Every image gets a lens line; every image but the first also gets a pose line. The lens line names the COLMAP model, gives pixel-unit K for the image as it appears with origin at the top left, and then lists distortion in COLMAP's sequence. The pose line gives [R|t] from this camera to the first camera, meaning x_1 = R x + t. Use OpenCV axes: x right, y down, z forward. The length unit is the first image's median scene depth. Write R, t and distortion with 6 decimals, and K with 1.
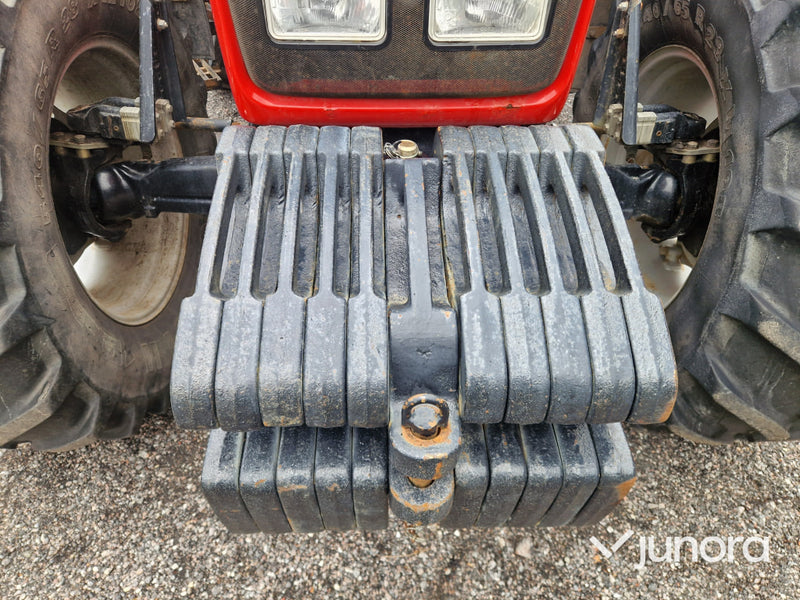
lens RADIAL K [[539.8, 0, 398.2], [0, 539.8, 300.7], [0, 0, 1]] dist [0.082823, -0.074239]
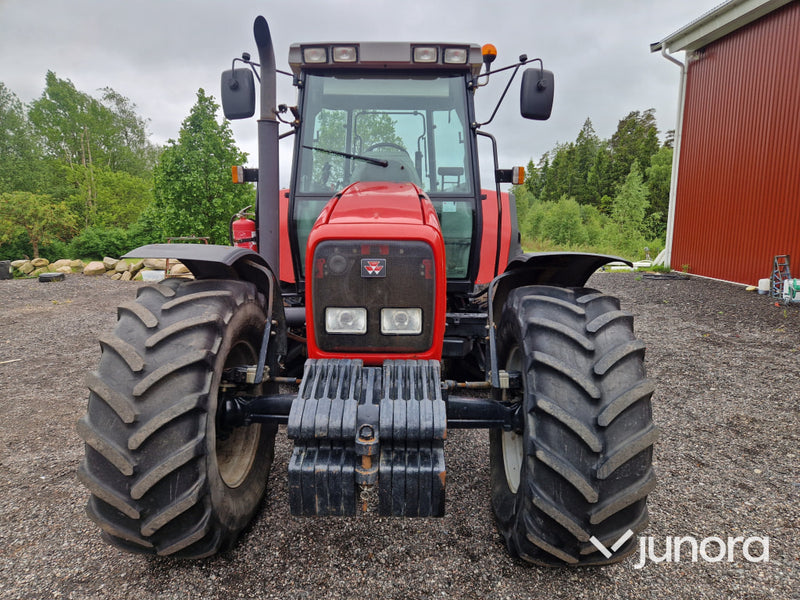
lens RADIAL K [[534.0, 0, 400.0], [0, 534.0, 300.0], [0, 0, 1]] dist [0.076203, -0.069241]
pose [[0.999358, 0.000439, -0.035817, 0.248969], [-0.019497, 0.845483, -0.533646, 0.854642], [0.030049, 0.534002, 0.844949, -1.421821]]
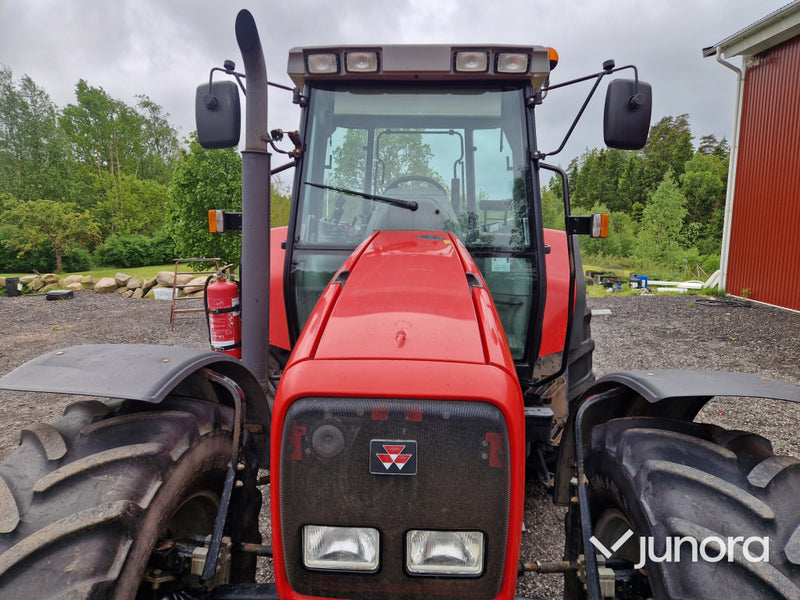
lens RADIAL K [[535.3, 0, 400.8], [0, 535.3, 288.2], [0, 0, 1]] dist [0.080450, -0.076961]
pose [[0.996705, 0.012229, -0.080191, 0.148620], [-0.054981, 0.828693, -0.556996, -0.278942], [0.059642, 0.559569, 0.826635, -0.678987]]
